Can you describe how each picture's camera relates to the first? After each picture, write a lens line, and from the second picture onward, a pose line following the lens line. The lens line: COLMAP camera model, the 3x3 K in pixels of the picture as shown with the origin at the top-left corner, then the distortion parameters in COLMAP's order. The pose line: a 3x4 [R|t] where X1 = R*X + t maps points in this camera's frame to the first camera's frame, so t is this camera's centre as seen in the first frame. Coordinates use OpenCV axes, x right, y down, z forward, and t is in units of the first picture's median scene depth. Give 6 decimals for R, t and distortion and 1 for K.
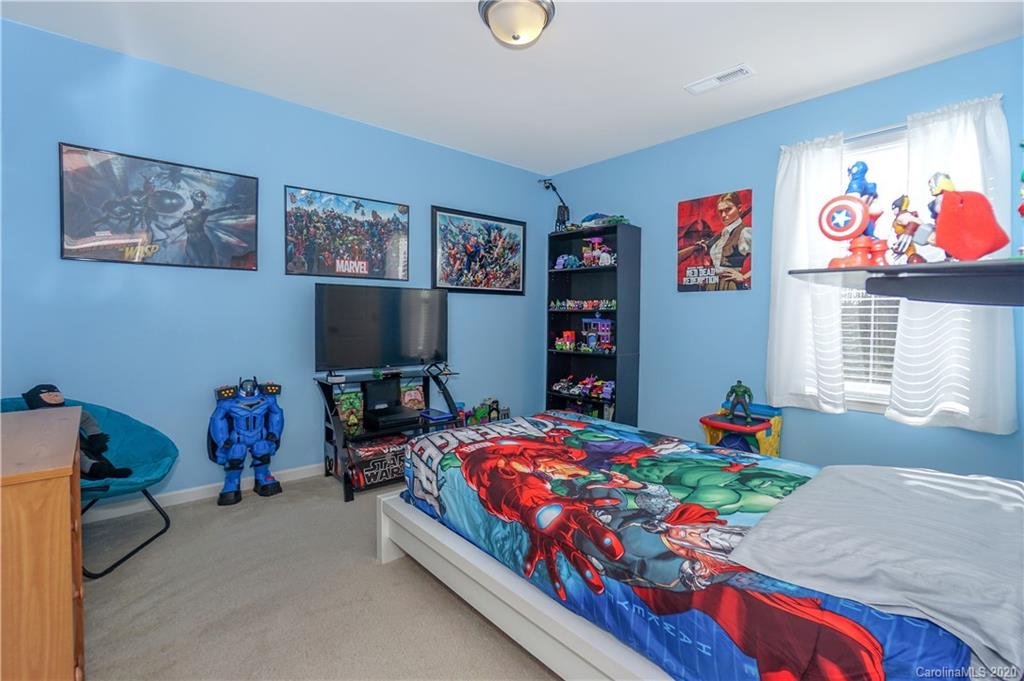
lens RADIAL K [[468.8, 0, 512.2], [0, 468.8, 331.5], [0, 0, 1]] dist [0.001260, 0.002498]
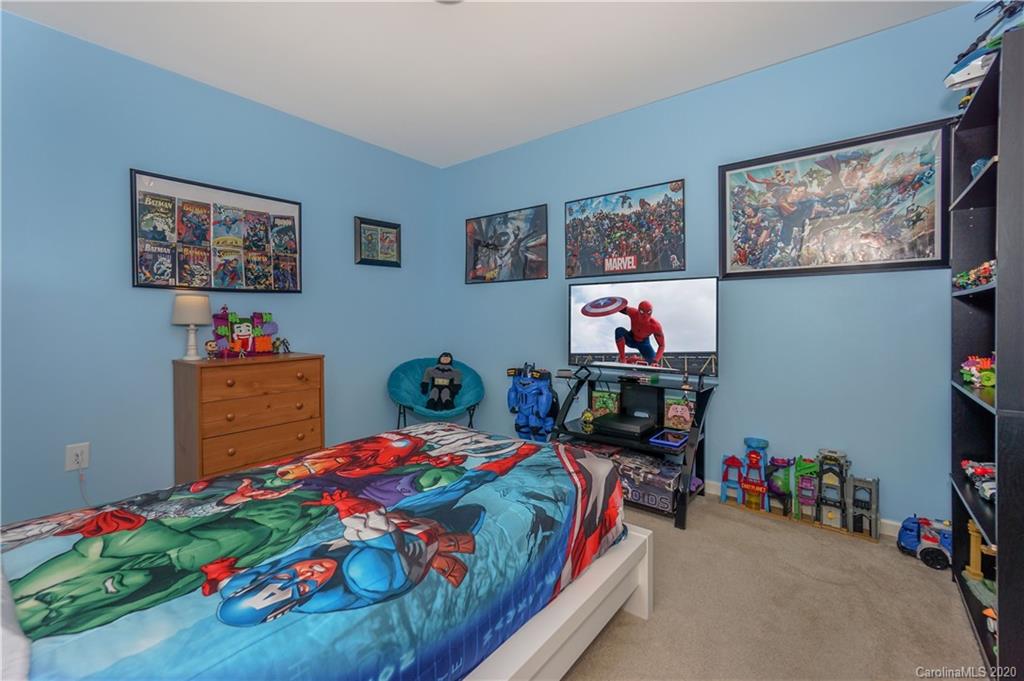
lens RADIAL K [[438.9, 0, 511.9], [0, 438.9, 325.8], [0, 0, 1]] dist [-0.008126, 0.001015]
pose [[0.184832, 0.005185, -0.982756, 0.604526], [-0.037985, 0.999277, -0.001872, 0.001934], [0.982036, 0.037676, 0.184896, 0.725199]]
